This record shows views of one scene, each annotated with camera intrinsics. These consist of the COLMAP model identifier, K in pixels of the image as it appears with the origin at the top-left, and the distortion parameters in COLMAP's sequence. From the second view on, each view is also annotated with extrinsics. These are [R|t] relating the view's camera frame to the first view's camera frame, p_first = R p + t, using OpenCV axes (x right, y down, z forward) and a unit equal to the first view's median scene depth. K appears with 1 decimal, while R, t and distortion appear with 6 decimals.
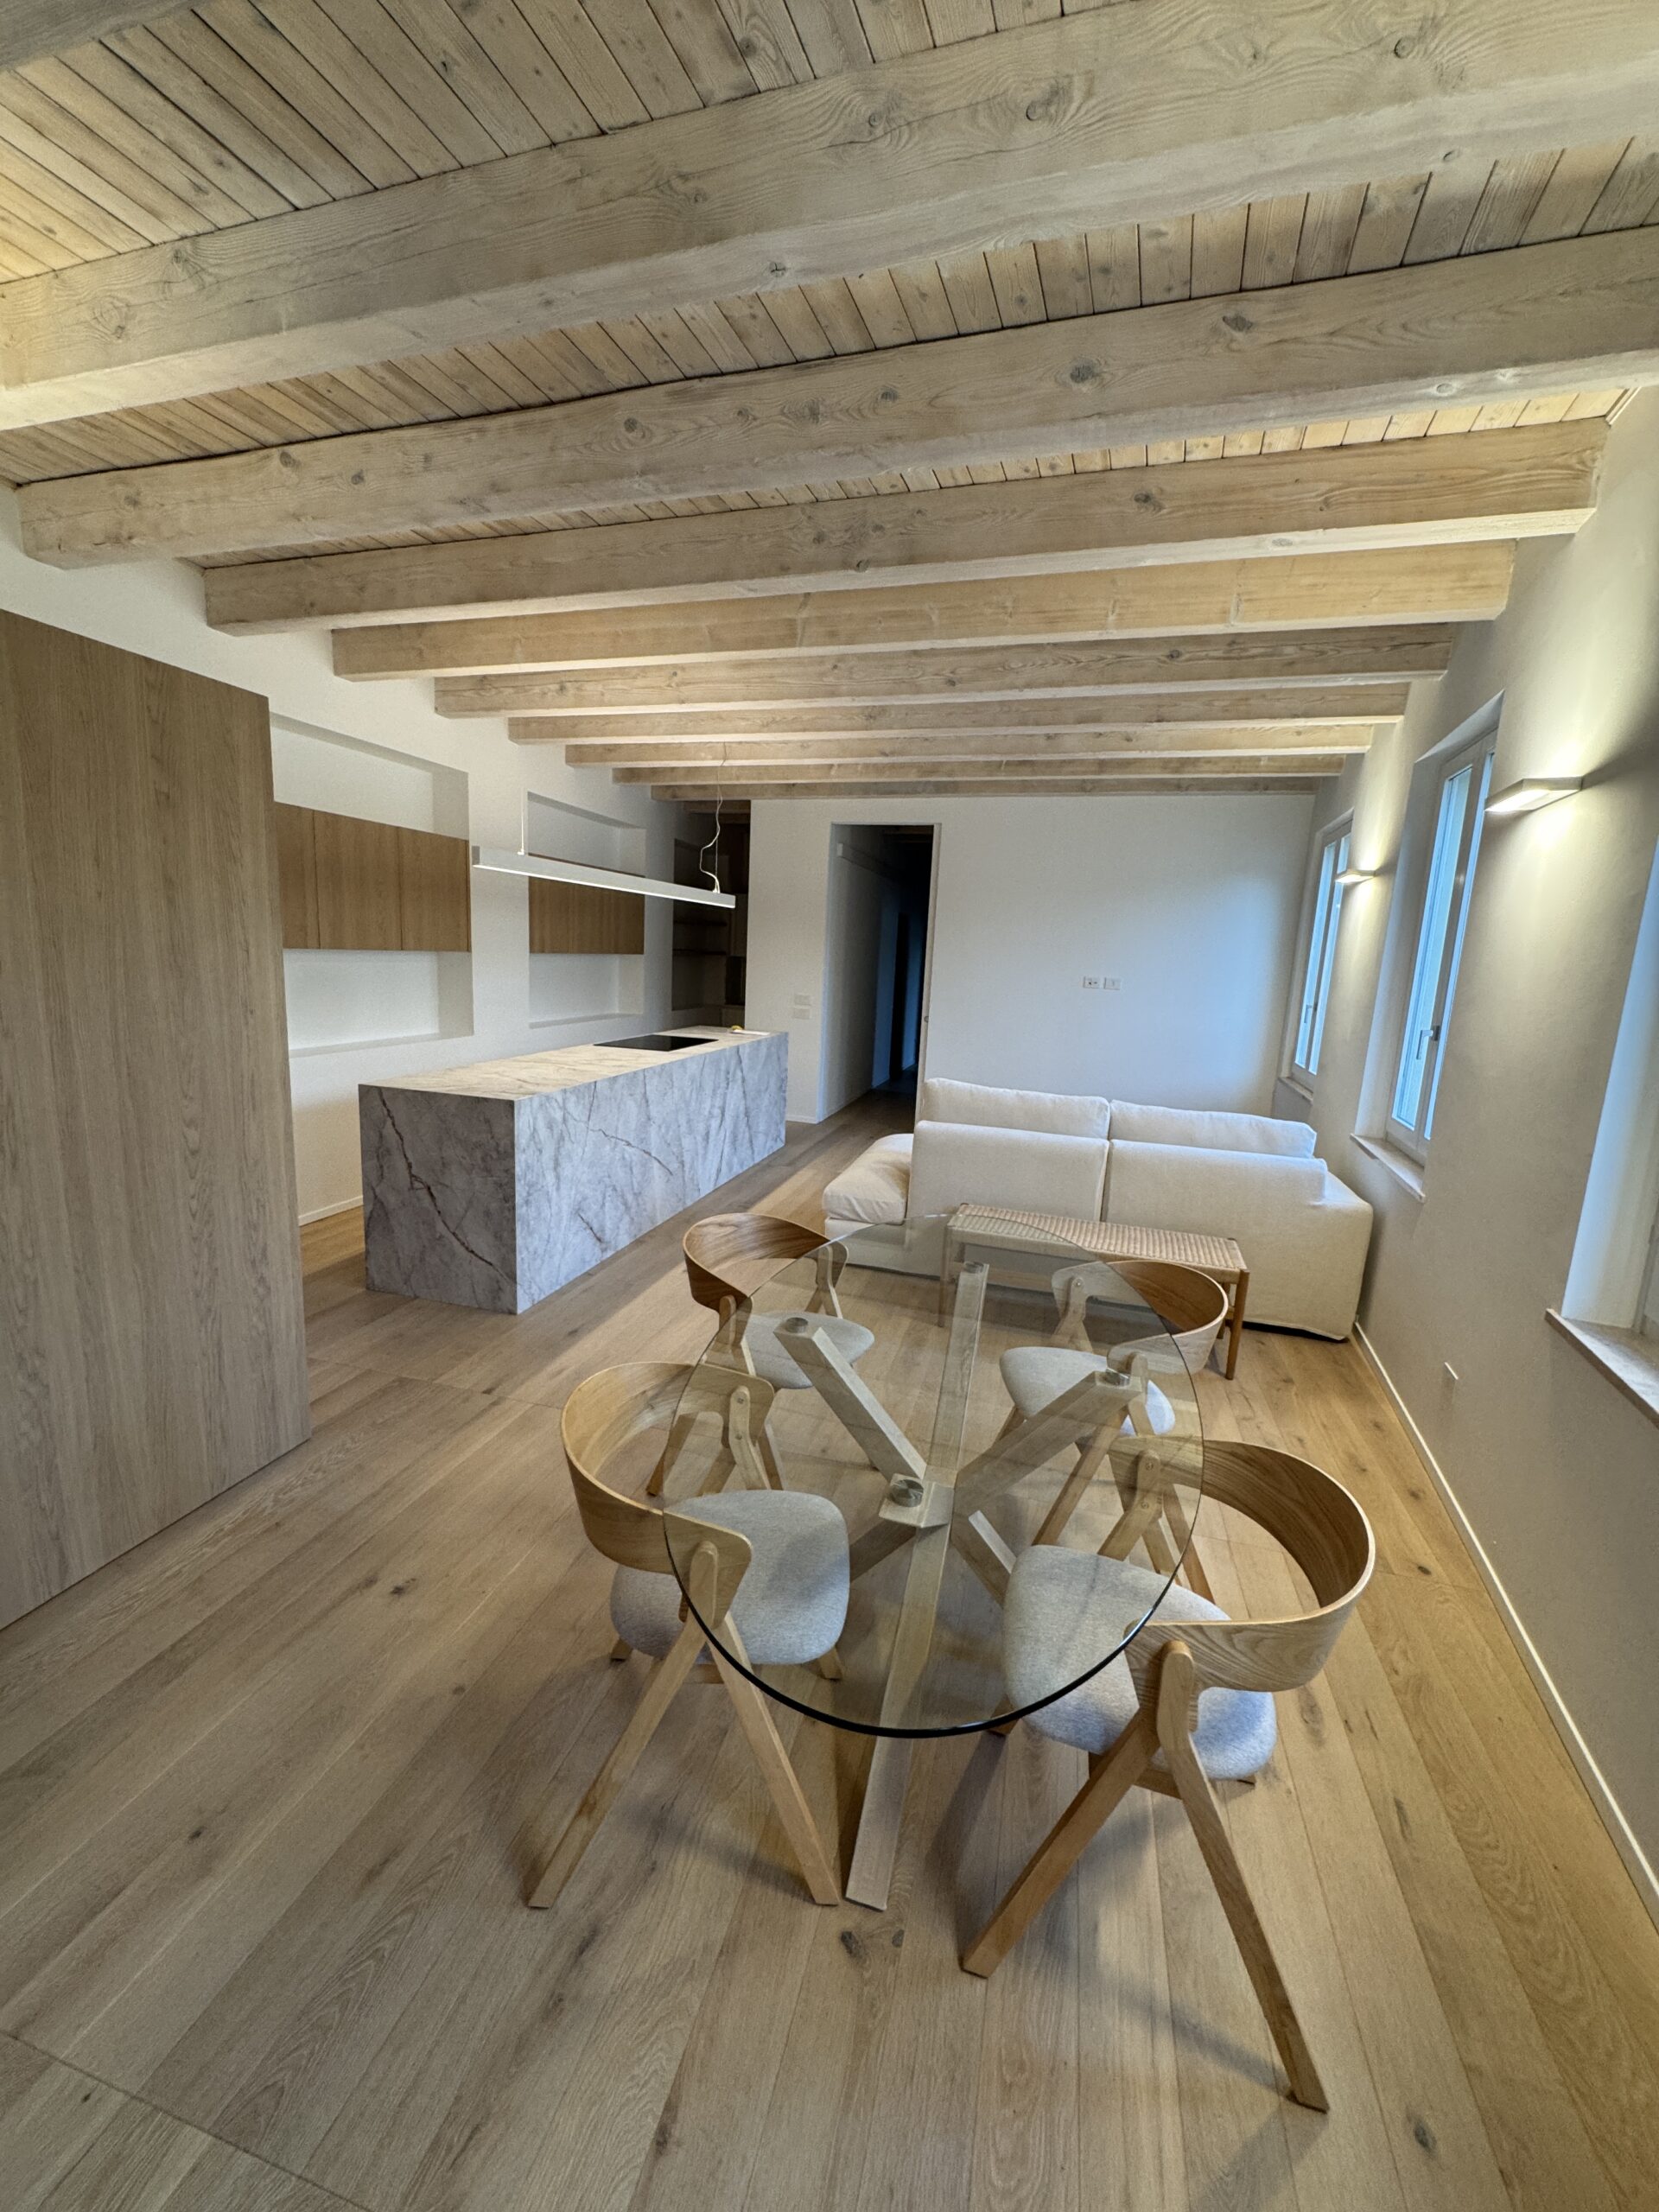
lens RADIAL K [[885.2, 0, 834.0], [0, 885.2, 1105.1], [0, 0, 1]] dist [0.000363, -0.000339]
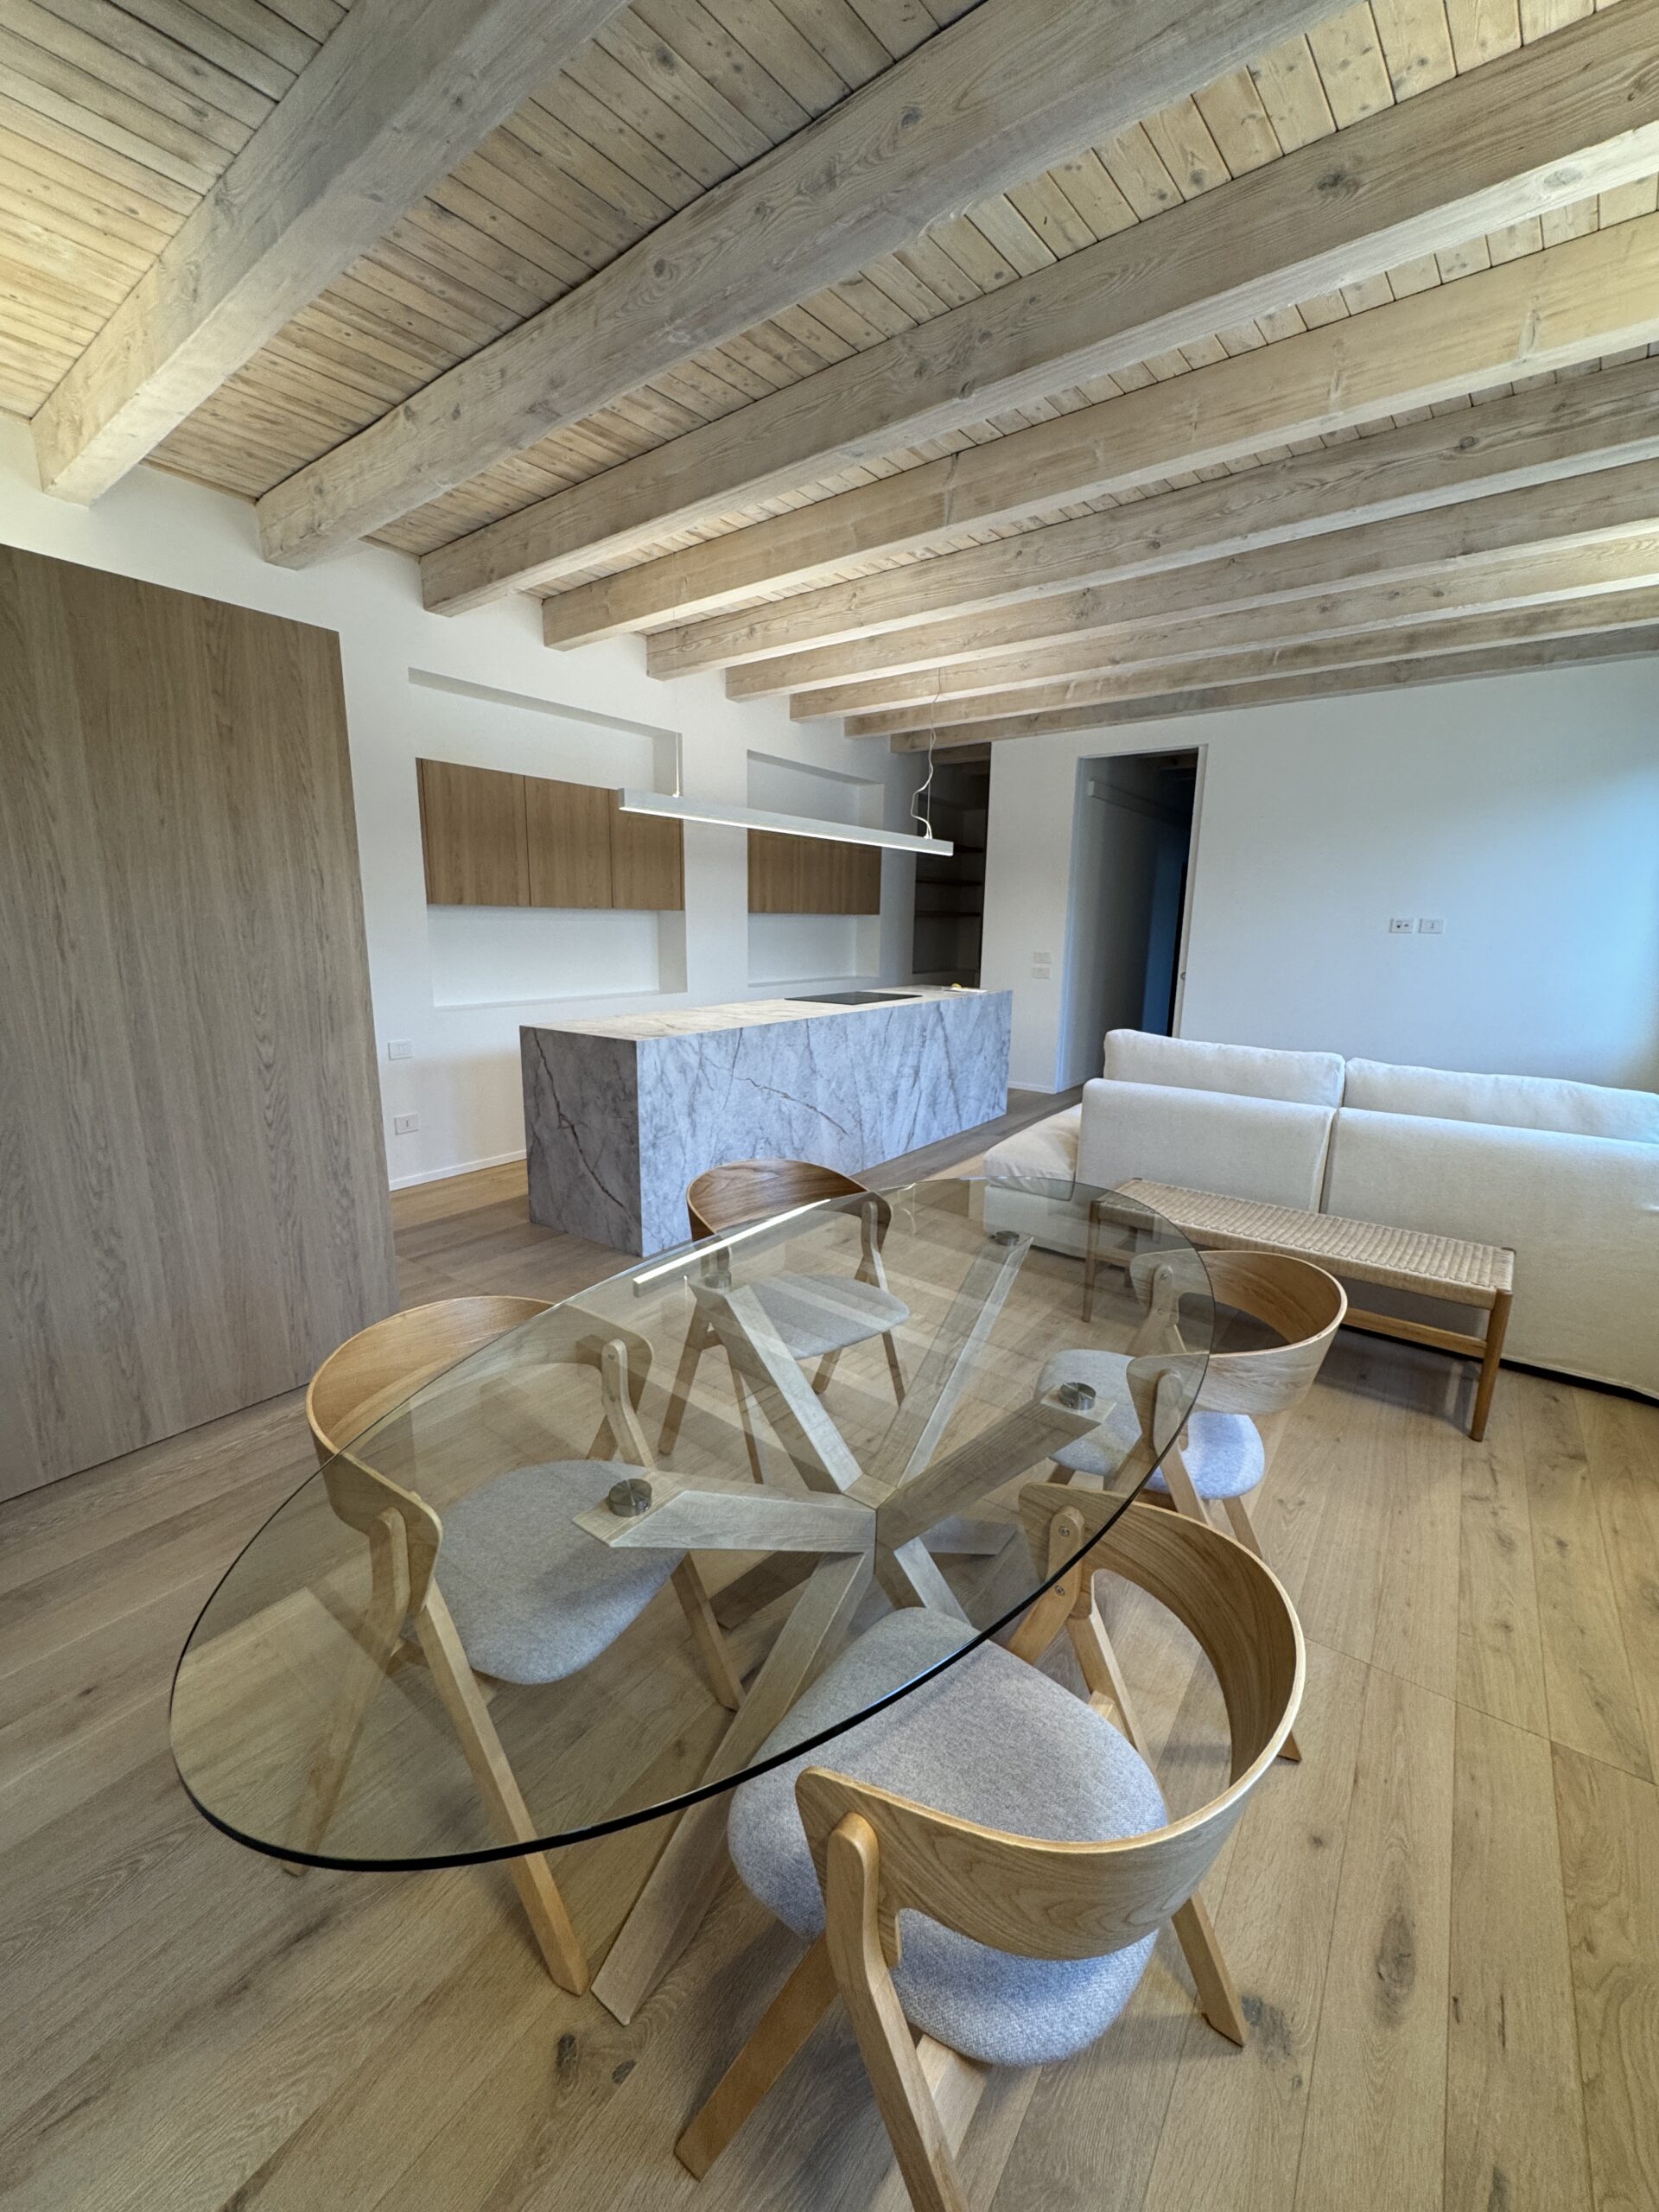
lens RADIAL K [[888.6, 0, 832.6], [0, 888.6, 1105.2], [0, 0, 1]] dist [-0.000758, -0.000342]
pose [[0.936908, 0.036939, -0.347618, 0.182815], [-0.029370, 0.999203, 0.027021, 0.031523], [0.348339, -0.015107, 0.937247, 0.137020]]
